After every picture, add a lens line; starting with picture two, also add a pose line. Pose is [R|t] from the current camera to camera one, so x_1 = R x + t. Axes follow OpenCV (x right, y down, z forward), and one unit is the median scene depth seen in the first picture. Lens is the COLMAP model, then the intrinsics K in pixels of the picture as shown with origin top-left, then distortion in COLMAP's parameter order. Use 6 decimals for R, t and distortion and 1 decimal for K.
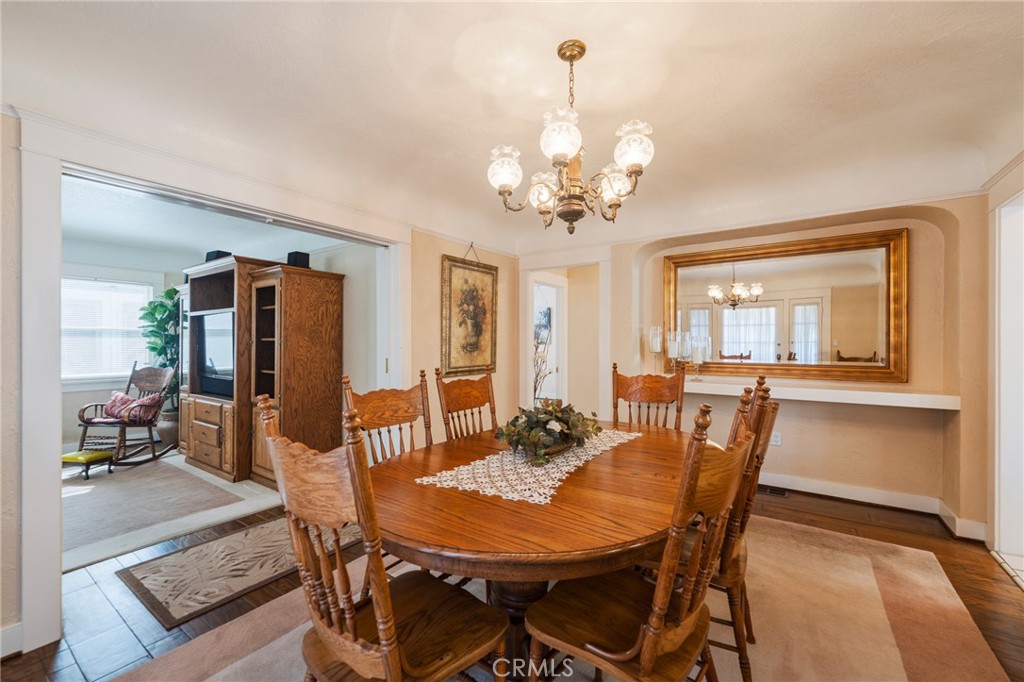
lens RADIAL K [[414.2, 0, 511.1], [0, 414.2, 341.2], [0, 0, 1]] dist [-0.003729, -0.000545]
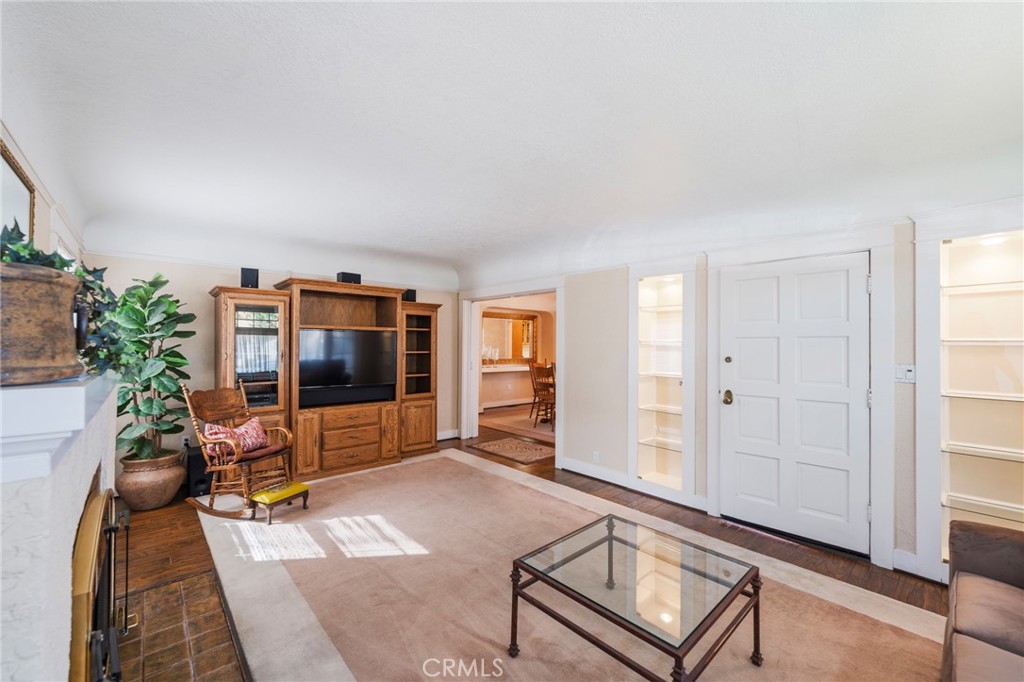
lens RADIAL K [[414.2, 0, 517.6], [0, 414.2, 341.1], [0, 0, 1]] dist [-0.003729, -0.000545]
pose [[0.223161, 0.007538, 0.974752, -1.546191], [-0.013796, 0.999894, -0.004574, -0.032434], [-0.974684, -0.012427, 0.223242, 0.290134]]
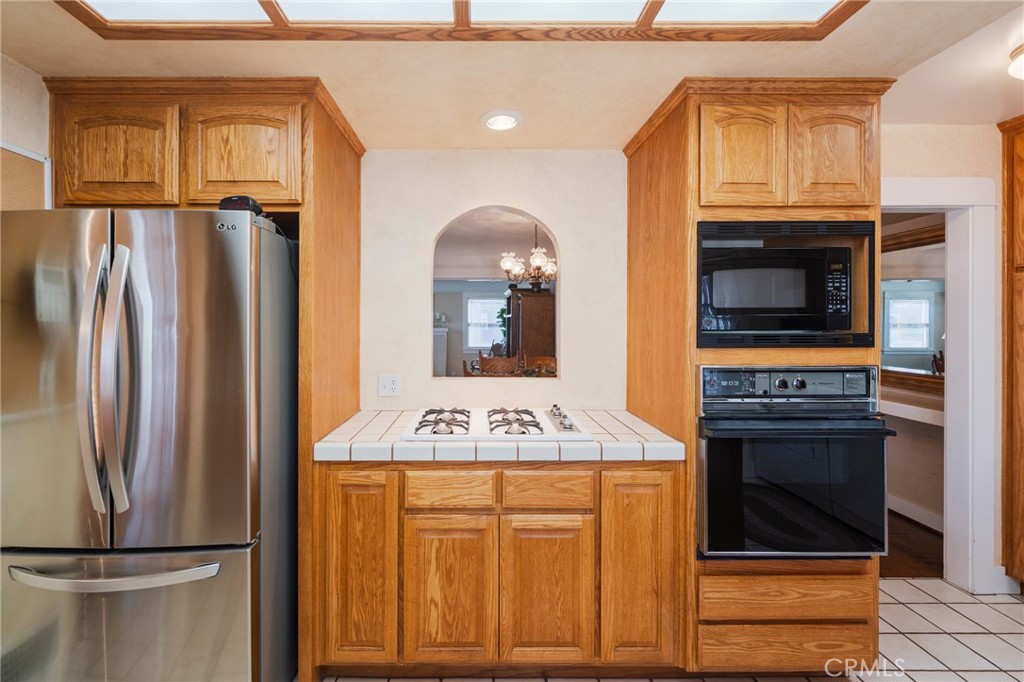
lens RADIAL K [[414.2, 0, 479.0], [0, 414.2, 315.4], [0, 0, 1]] dist [-0.003729, -0.000545]
pose [[0.569955, -0.011967, -0.821589, 0.701222], [0.006832, 0.999928, -0.009825, -0.050010], [0.821647, -0.000014, 0.569996, -0.188004]]
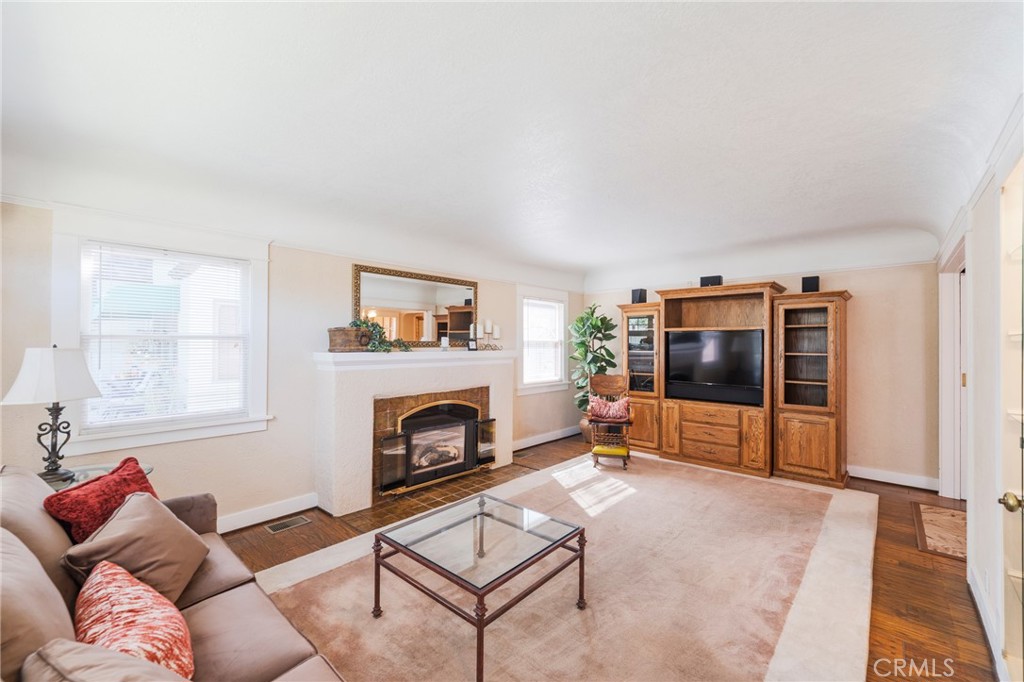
lens RADIAL K [[414.2, 0, 515.2], [0, 414.2, 339.6], [0, 0, 1]] dist [-0.003729, -0.000545]
pose [[0.990801, 0.002819, -0.135300, -1.003085], [-0.004012, 0.999955, -0.008549, -0.025146], [0.135270, 0.009013, 0.990768, -0.198767]]
